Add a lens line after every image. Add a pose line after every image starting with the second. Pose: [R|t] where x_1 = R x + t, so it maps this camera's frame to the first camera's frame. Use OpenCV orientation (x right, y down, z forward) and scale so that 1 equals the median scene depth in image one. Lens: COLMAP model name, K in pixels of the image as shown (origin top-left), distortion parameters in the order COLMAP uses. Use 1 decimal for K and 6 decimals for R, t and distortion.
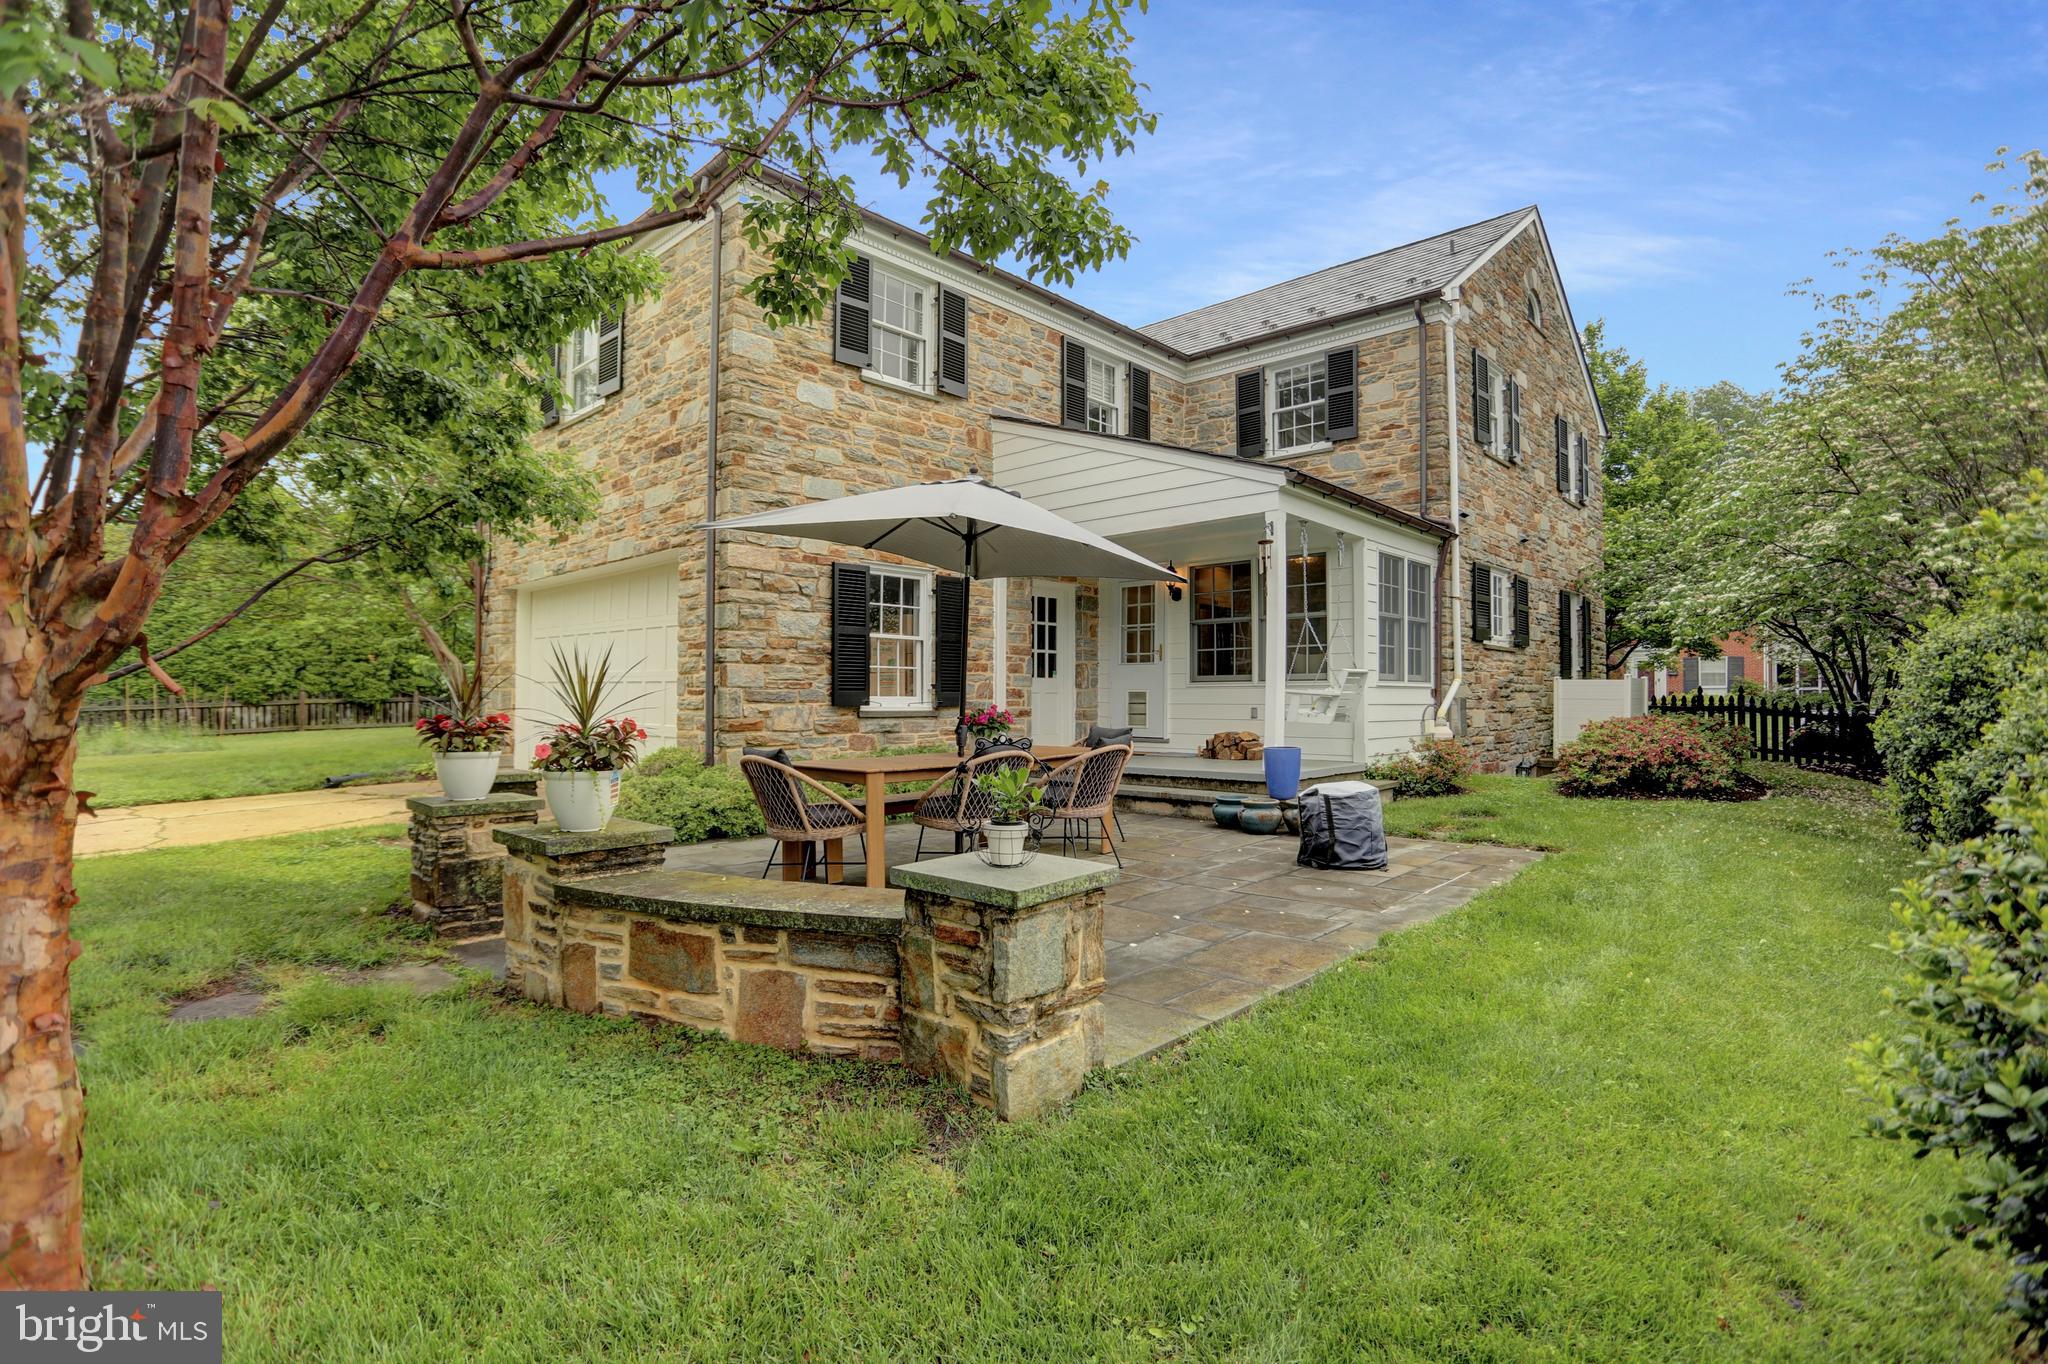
lens RADIAL K [[985.2, 0, 1022.1], [0, 985.2, 672.4], [0, 0, 1]] dist [-0.056084, 0.018761]
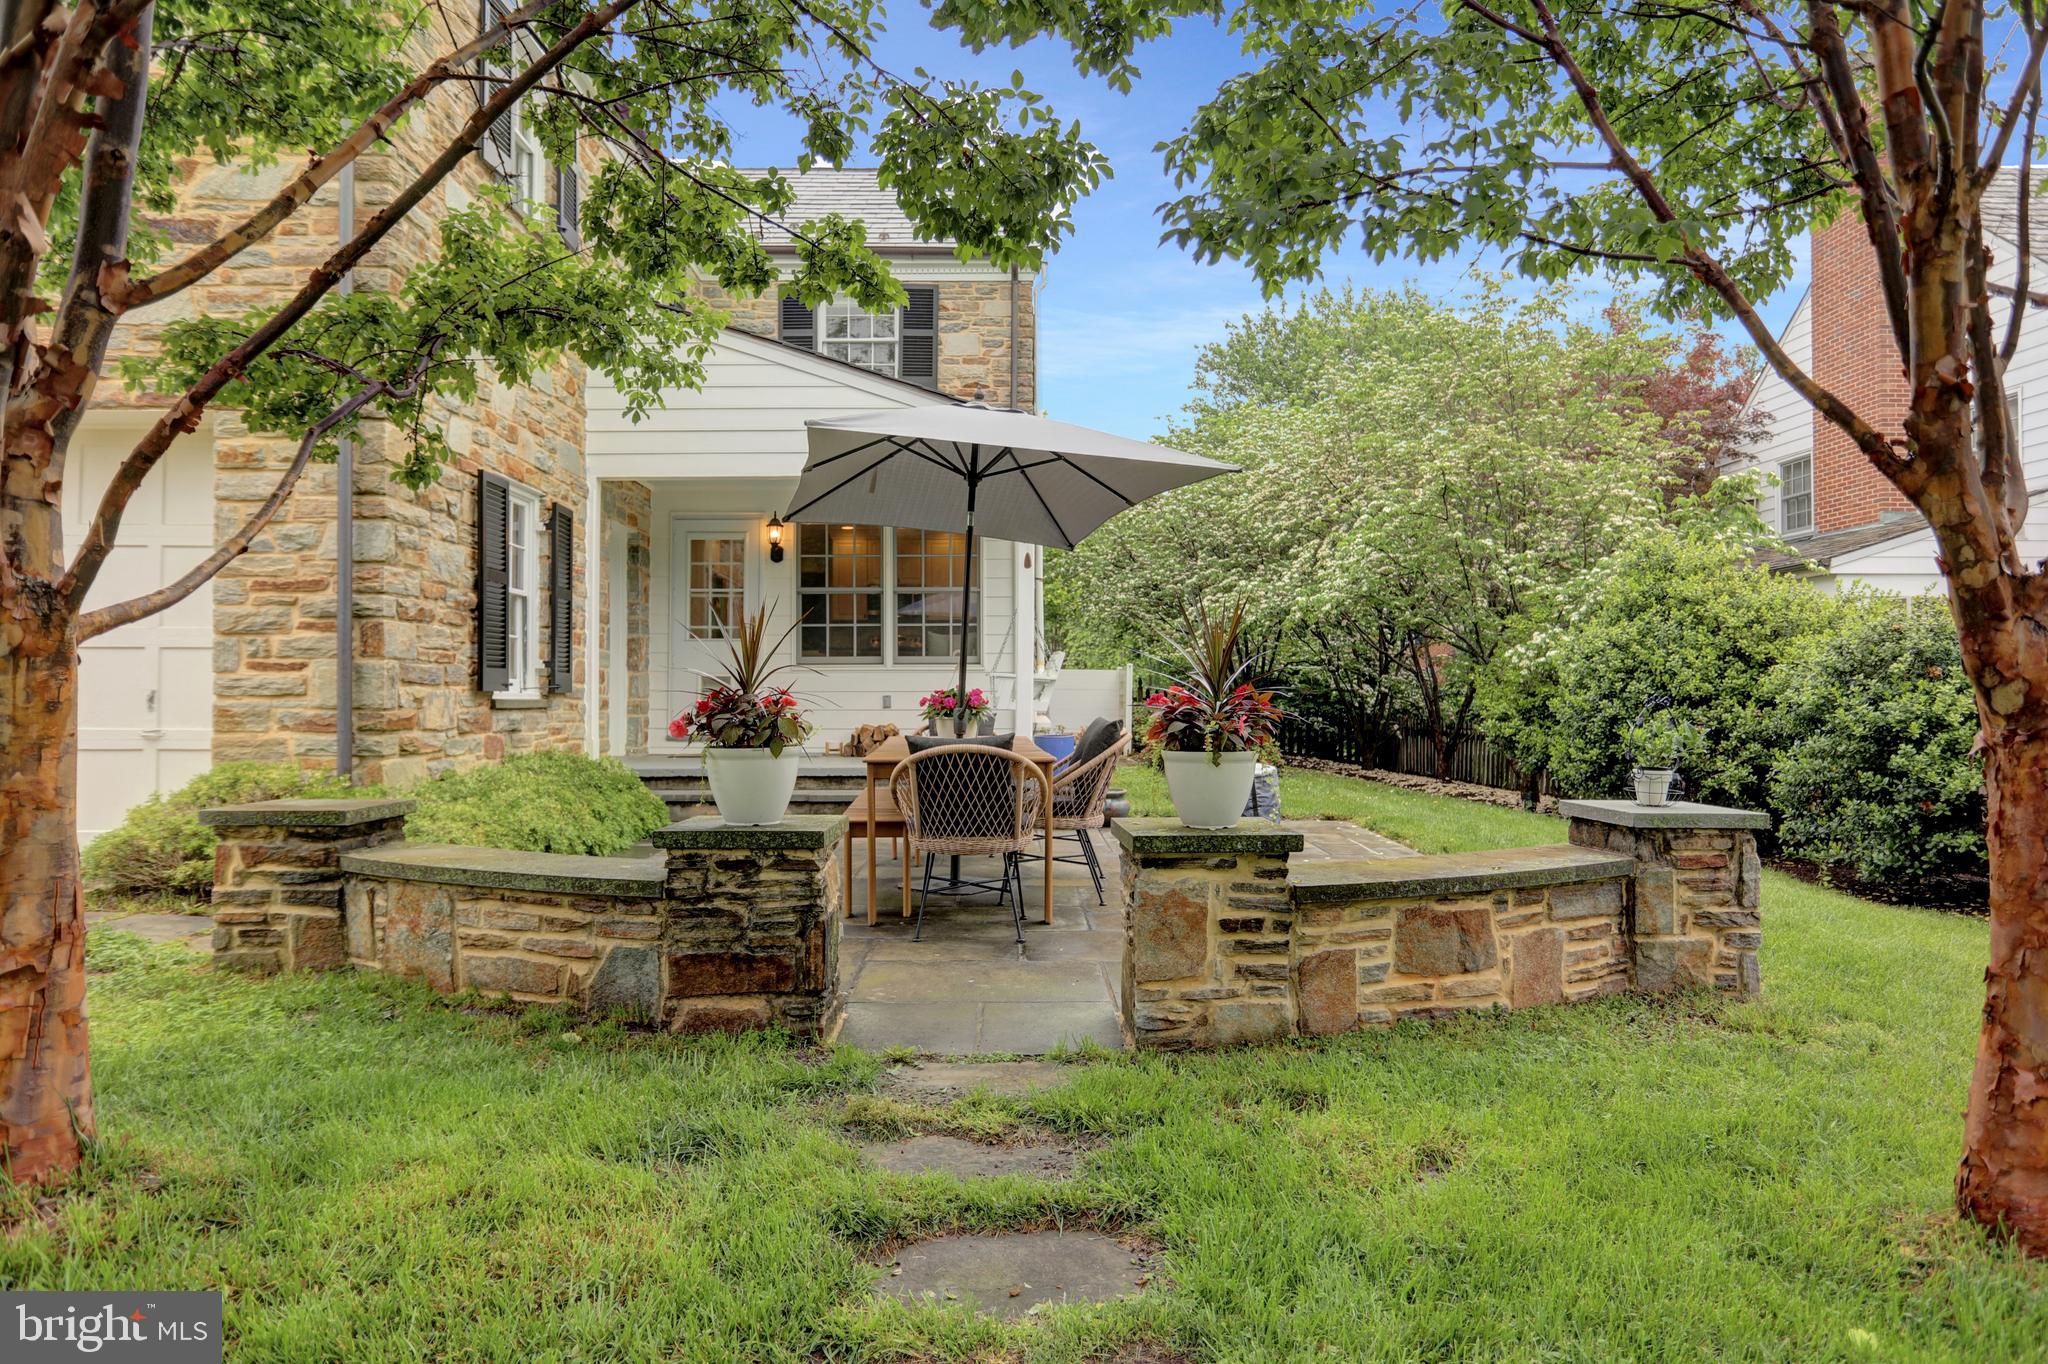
lens RADIAL K [[1275.4, 0, 1022.0], [0, 1275.4, 683.7], [0, 0, 1]] dist [-0.042214, 0.000237]
pose [[0.712970, 0.003217, 0.701188, -1.438652], [-0.014040, 0.999854, 0.009689, 0.044633], [-0.701054, -0.016752, 0.712911, 0.423441]]
